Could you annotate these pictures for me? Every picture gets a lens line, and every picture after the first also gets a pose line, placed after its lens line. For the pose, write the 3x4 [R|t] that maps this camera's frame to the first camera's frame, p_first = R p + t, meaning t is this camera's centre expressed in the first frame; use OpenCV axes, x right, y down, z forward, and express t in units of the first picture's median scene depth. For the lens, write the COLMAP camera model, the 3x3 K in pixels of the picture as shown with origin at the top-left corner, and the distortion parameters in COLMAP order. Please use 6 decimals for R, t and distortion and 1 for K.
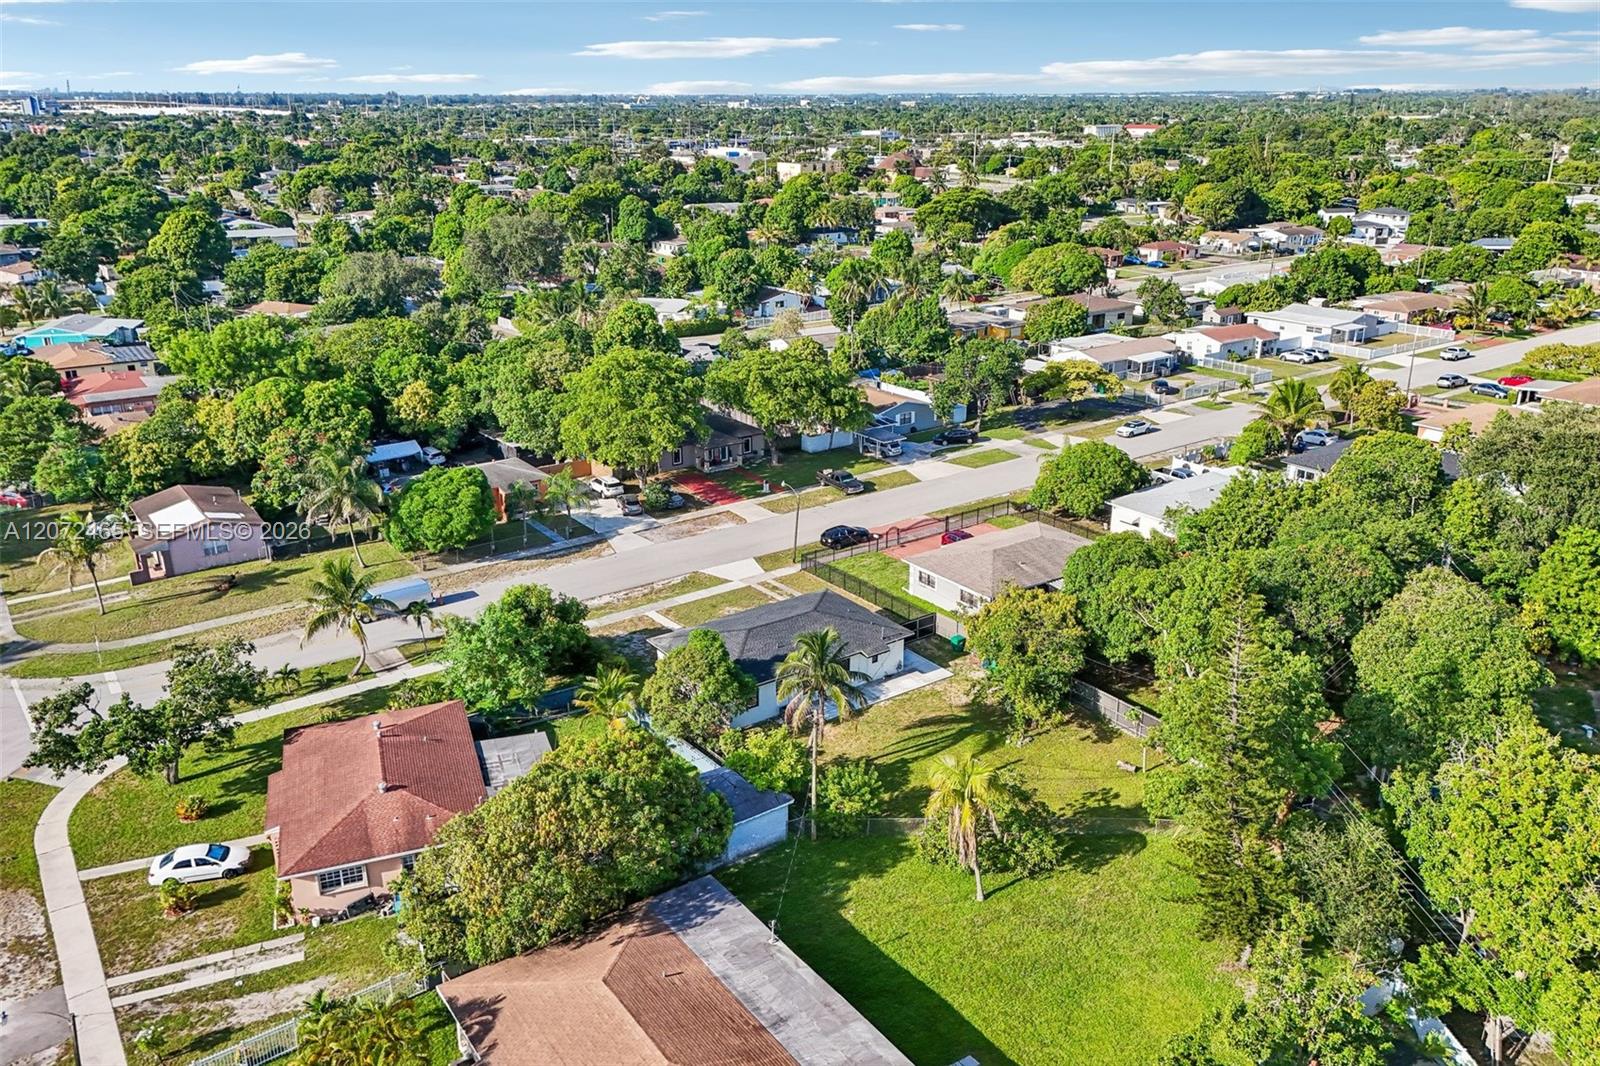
lens RADIAL K [[1213.3, 0, 798.1], [0, 1213.3, 516.6], [0, 0, 1]] dist [0.074146, -0.070048]
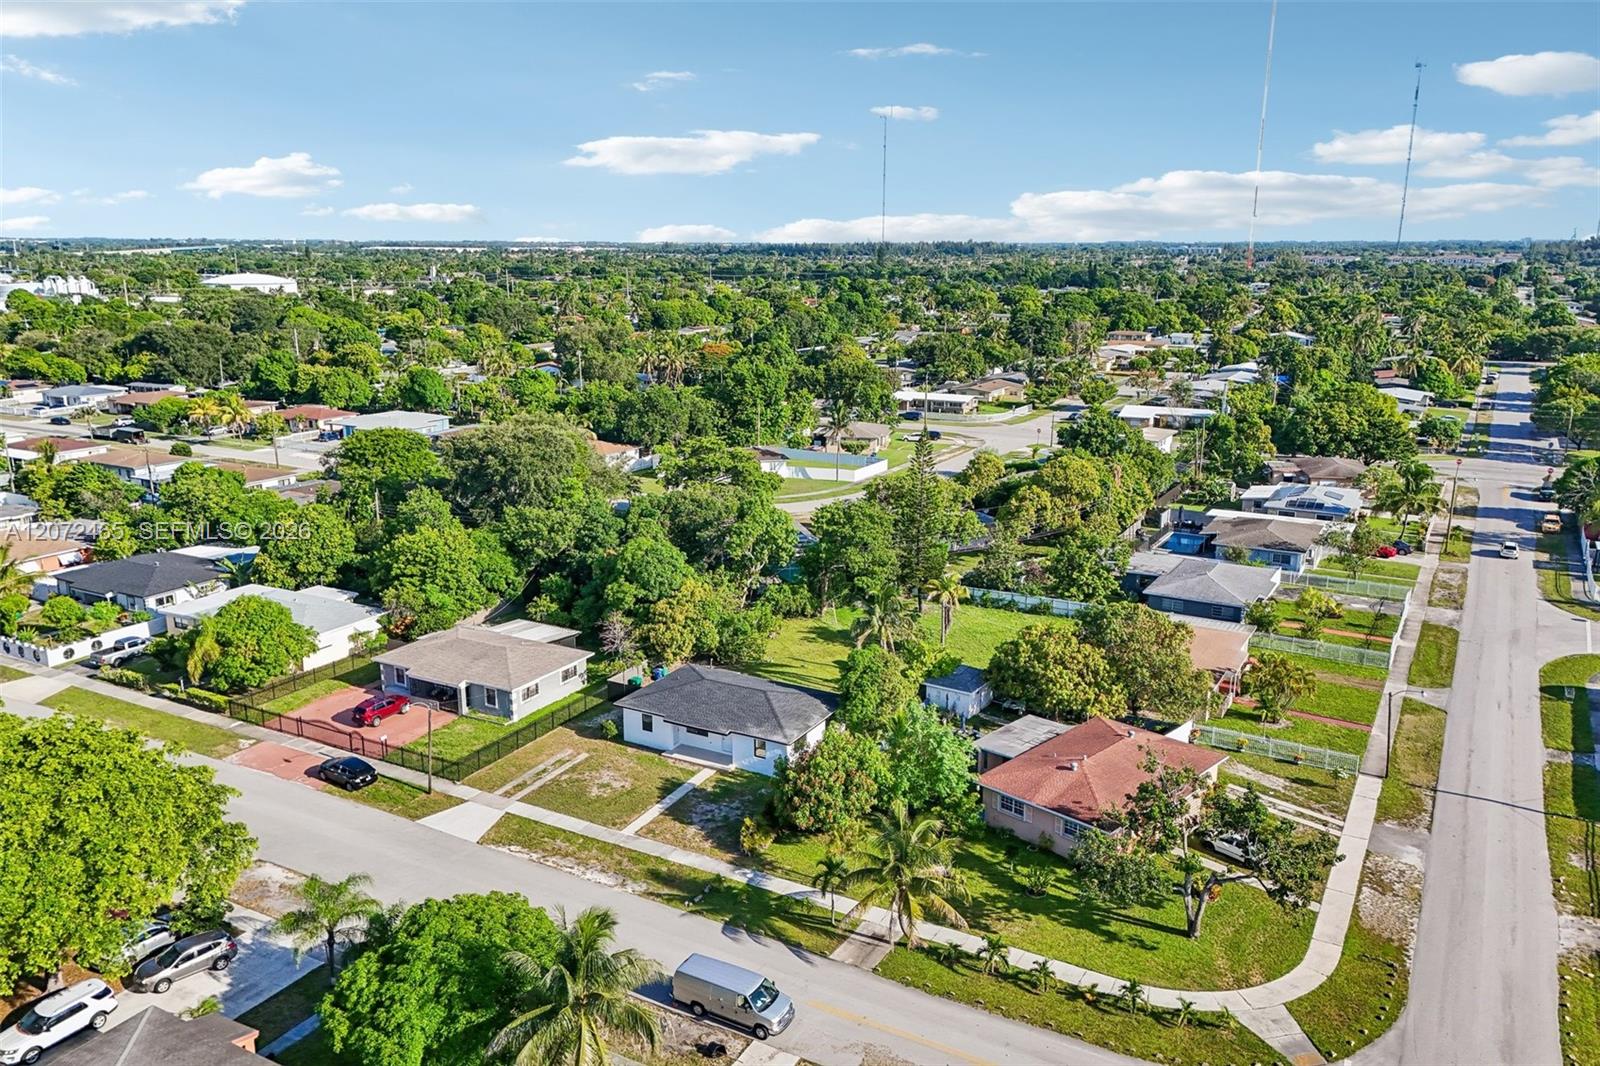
lens RADIAL K [[1199.4, 0, 802.4], [0, 1199.4, 526.0], [0, 0, 1]] dist [0.103658, -0.138339]
pose [[-0.424603, -0.206128, 0.881603, -0.743941], [0.294584, 0.889300, 0.349807, -0.312585], [-0.856115, 0.408236, -0.316878, 0.931830]]
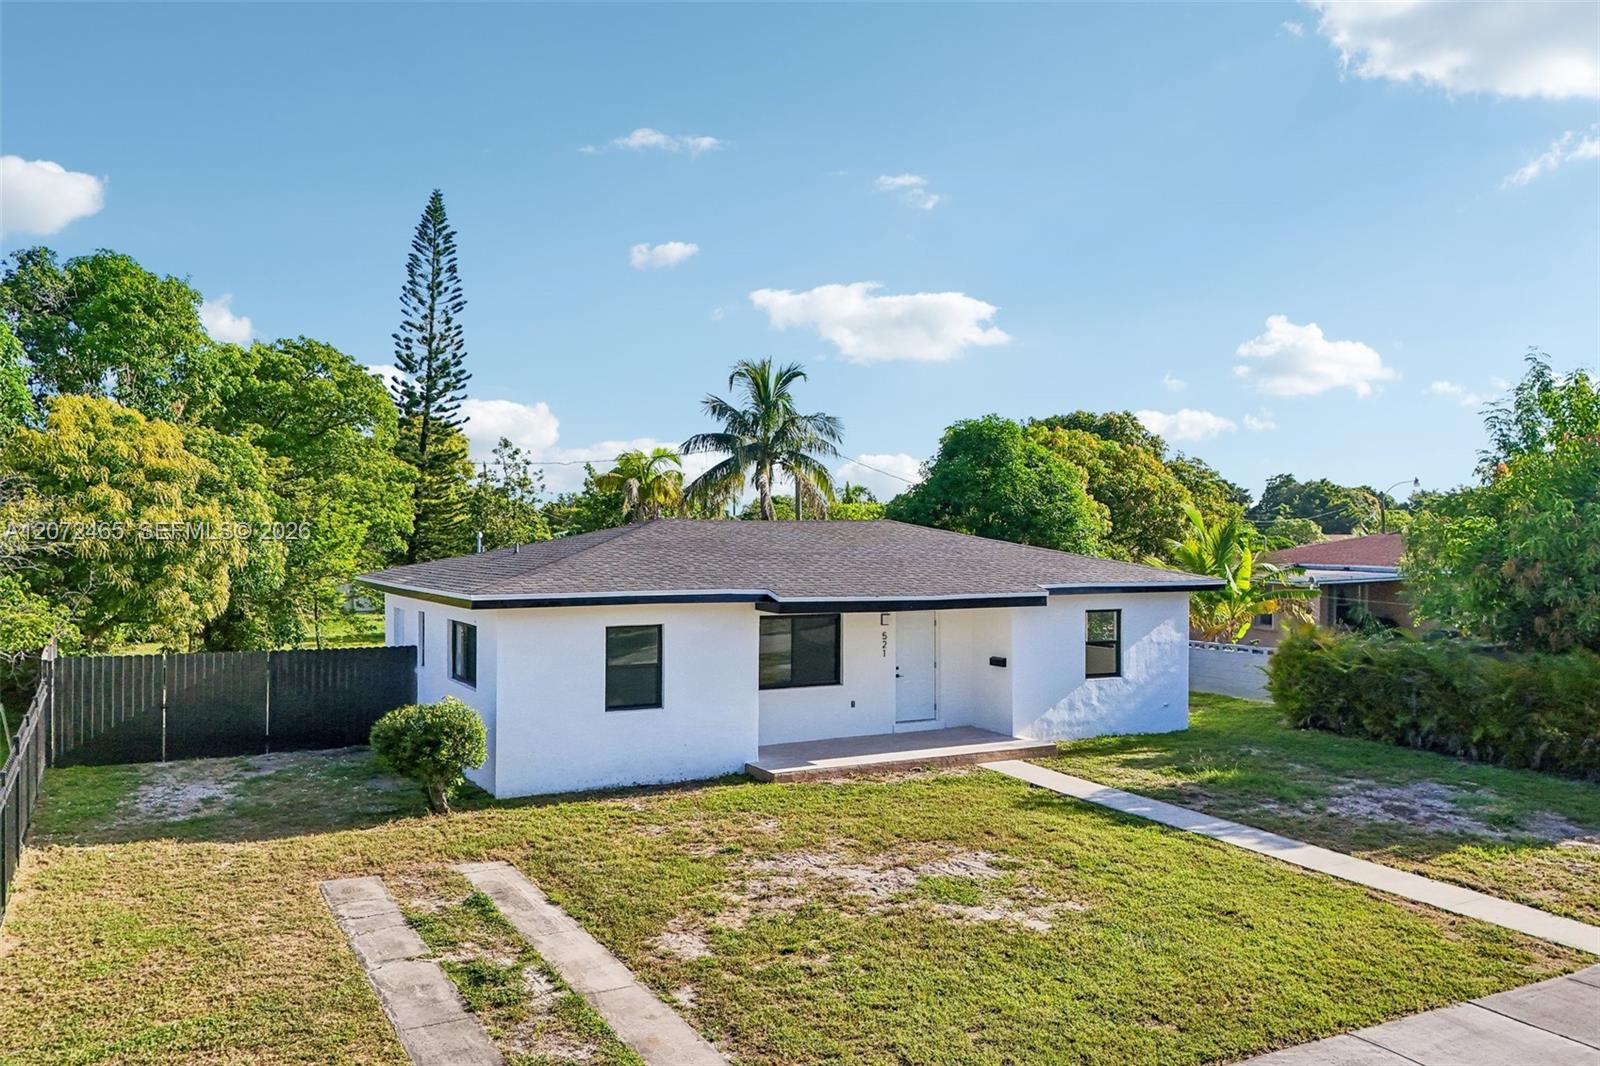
lens RADIAL K [[1203.3, 0, 802.0], [0, 1203.3, 550.5], [0, 0, 1]] dist [0.063548, -0.056241]
pose [[-0.992809, 0.000020, 0.119711, -0.041965], [0.040114, 0.942239, 0.332530, -0.007574], [-0.112789, 0.334941, -0.935464, 0.971686]]
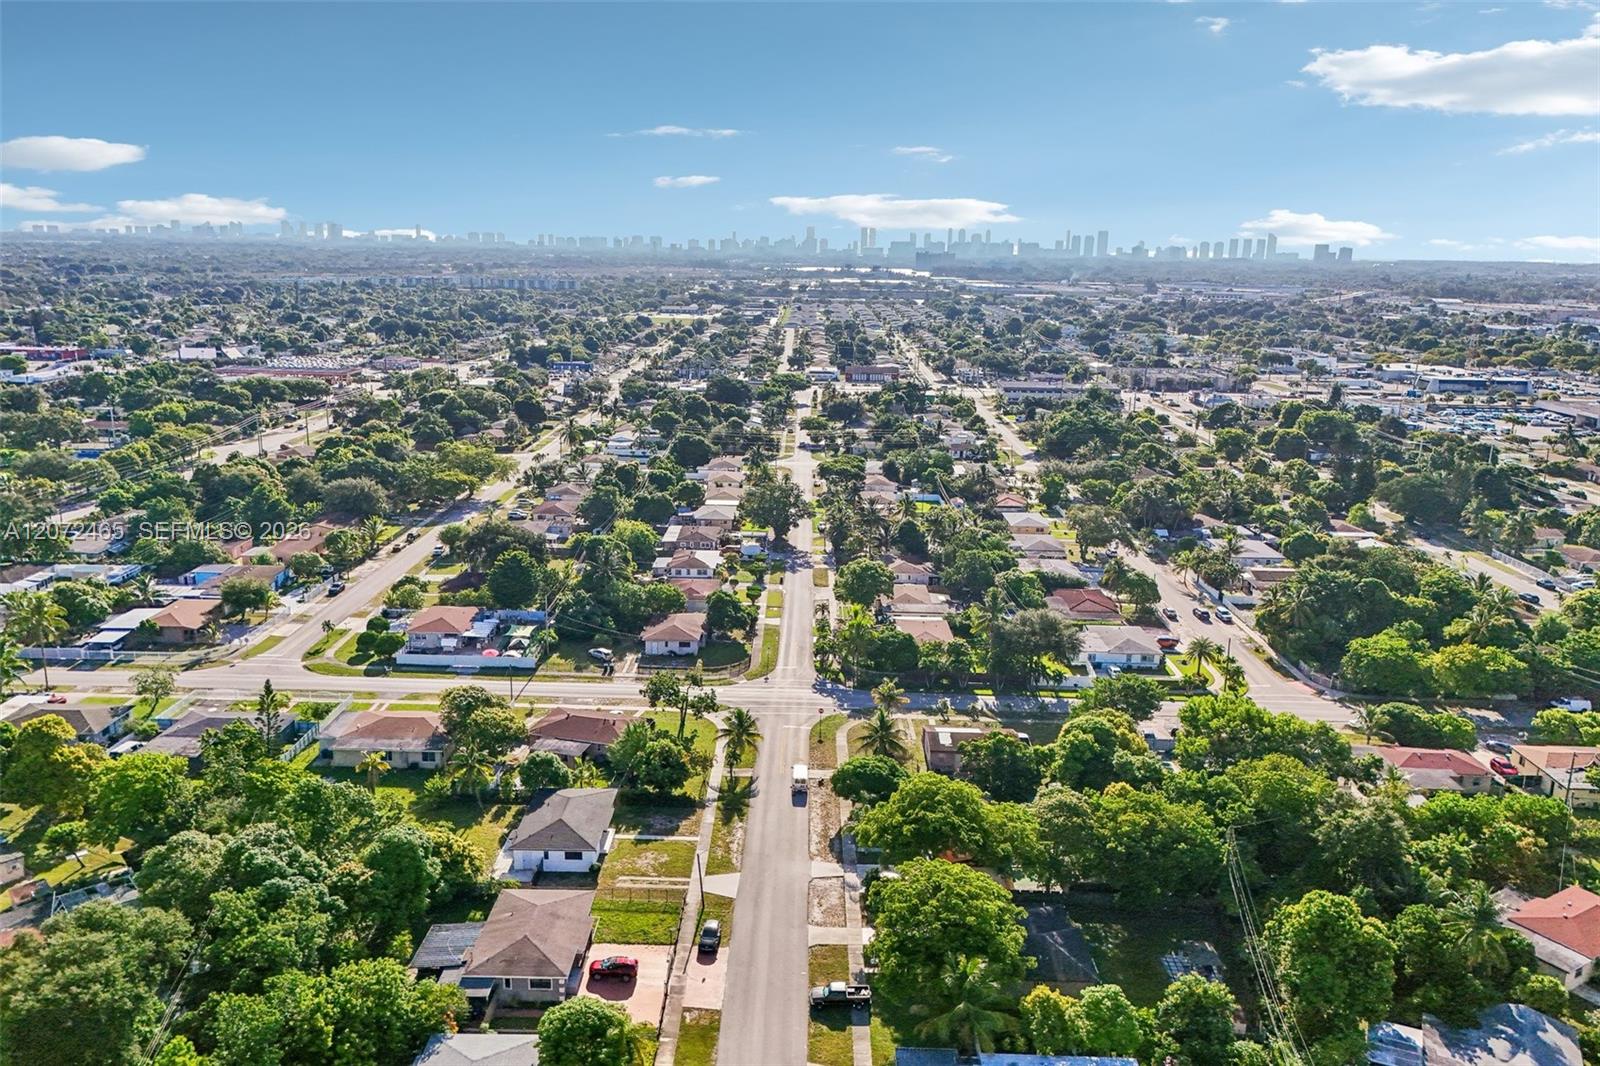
lens RADIAL K [[1167.4, 0, 806.1], [0, 1167.4, 530.3], [0, 0, 1]] dist [0.051002, -0.000269]
pose [[-0.586351, 0.180724, -0.789640, 0.792036], [-0.280472, 0.869208, 0.407201, -0.795052], [0.759952, 0.460235, -0.458973, 1.400640]]
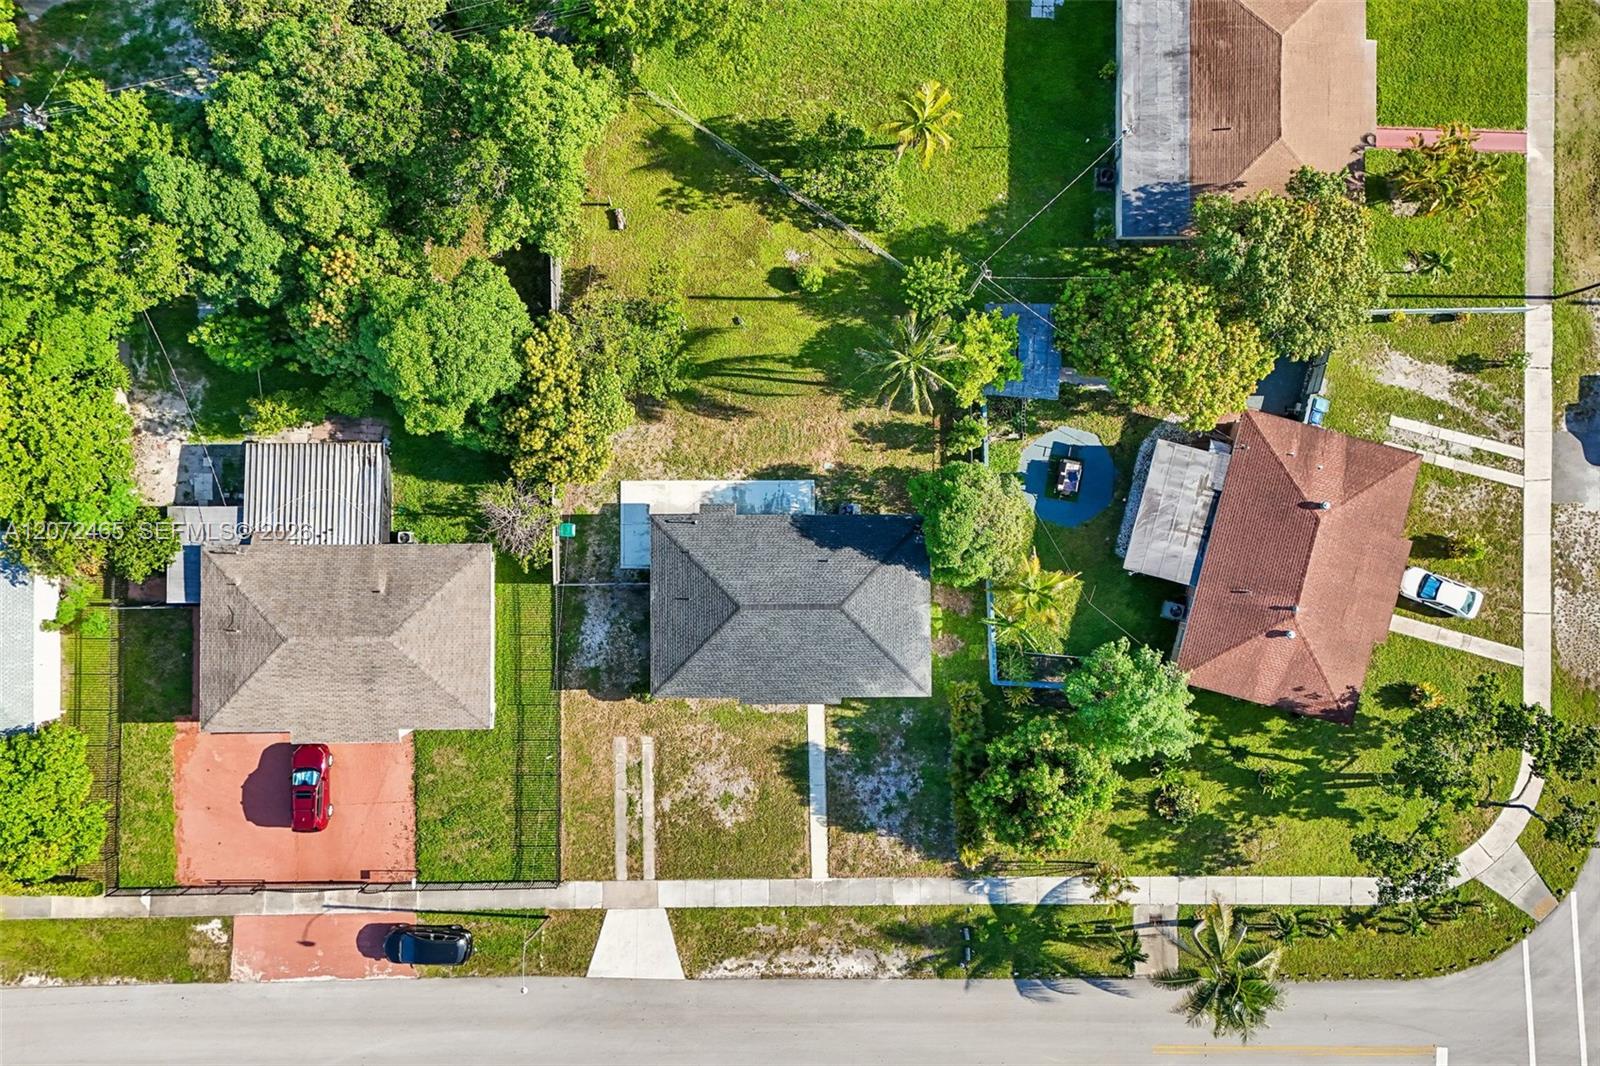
lens RADIAL K [[1167.4, 0, 806.1], [0, 1167.4, 530.3], [0, 0, 1]] dist [0.051002, -0.000269]
pose [[-0.814241, -0.580527, 0.000308, 0.005134], [0.178546, -0.249922, 0.951662, -0.469109], [-0.552388, 0.774937, 0.307147, 0.544044]]
